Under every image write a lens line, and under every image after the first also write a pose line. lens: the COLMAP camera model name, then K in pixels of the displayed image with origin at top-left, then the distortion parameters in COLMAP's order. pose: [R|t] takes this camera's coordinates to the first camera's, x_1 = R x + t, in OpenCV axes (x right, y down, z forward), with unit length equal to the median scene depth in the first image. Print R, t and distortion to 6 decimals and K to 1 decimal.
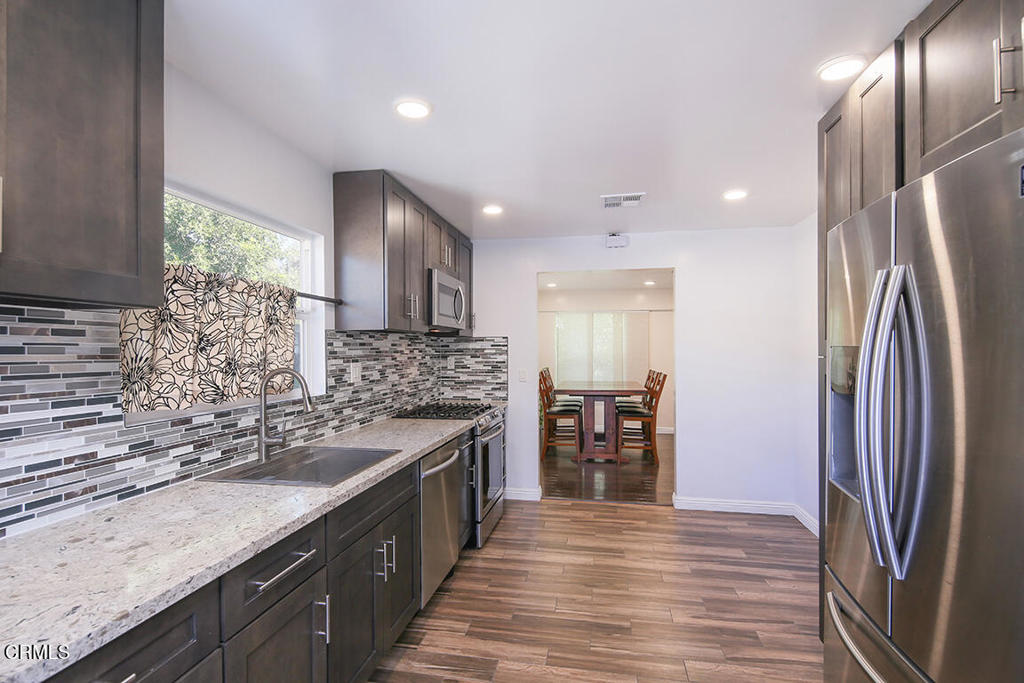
lens RADIAL K [[499.5, 0, 509.4], [0, 499.5, 349.9], [0, 0, 1]] dist [0.002196, -0.000364]
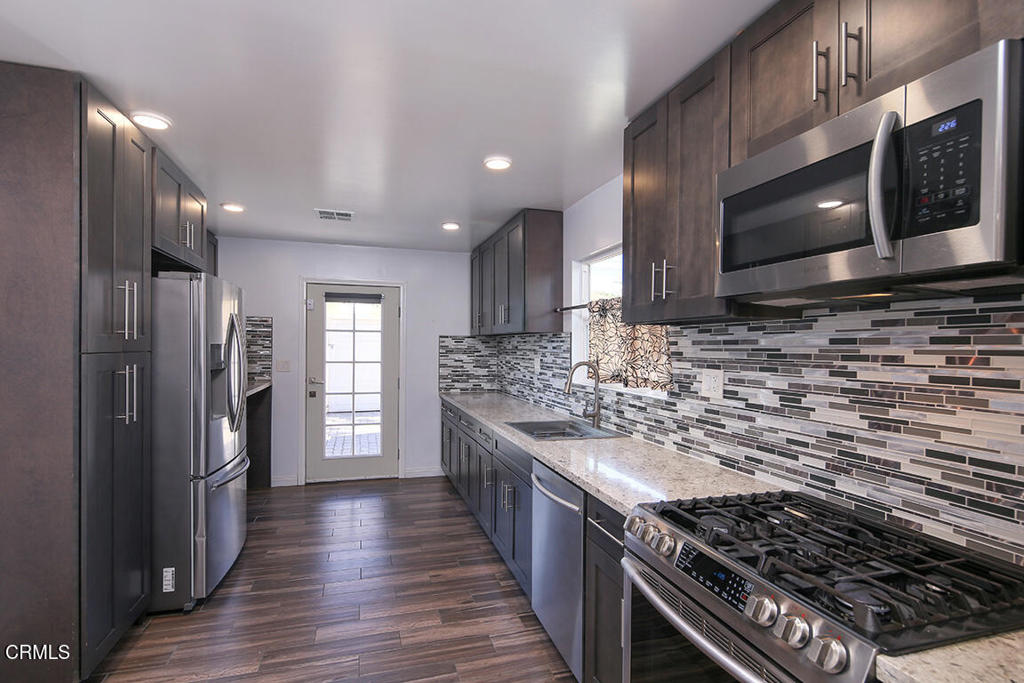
lens RADIAL K [[499.5, 0, 505.2], [0, 499.5, 347.6], [0, 0, 1]] dist [0.002196, -0.000364]
pose [[-0.893729, -0.010891, -0.448474, 0.282925], [-0.013196, 0.999911, 0.002014, -0.002678], [0.448412, 0.007718, -0.893794, 1.612049]]
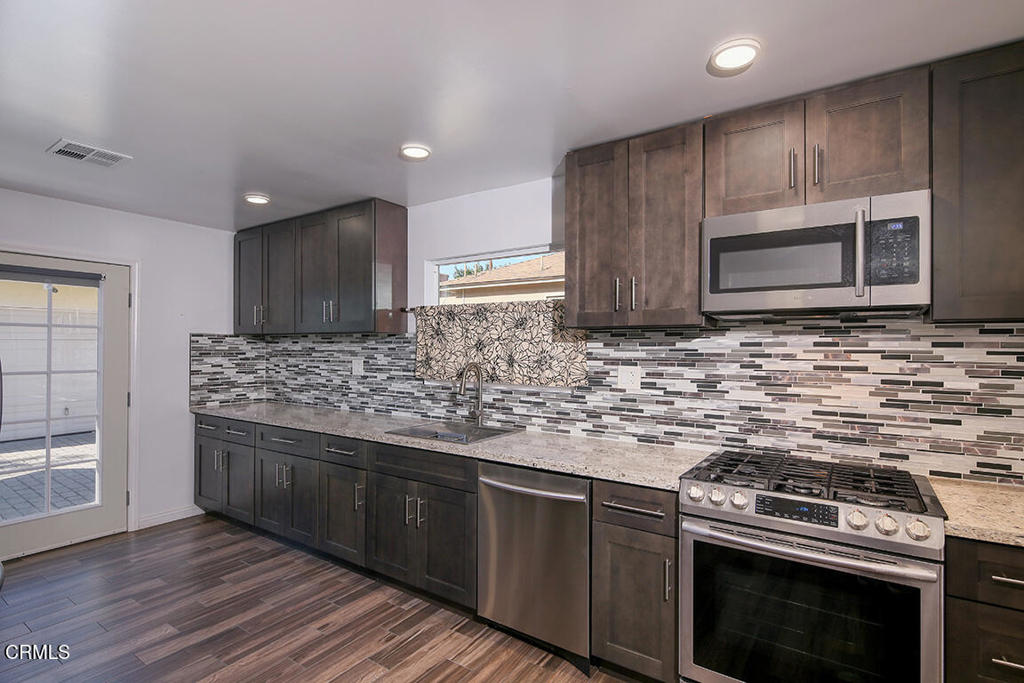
lens RADIAL K [[499.5, 0, 512.2], [0, 499.5, 339.8], [0, 0, 1]] dist [0.002196, -0.000364]
pose [[-0.407622, -0.018918, -0.912955, 0.609791], [-0.006483, 0.999820, -0.017823, -0.003835], [0.913128, -0.001346, -0.407671, 1.263359]]
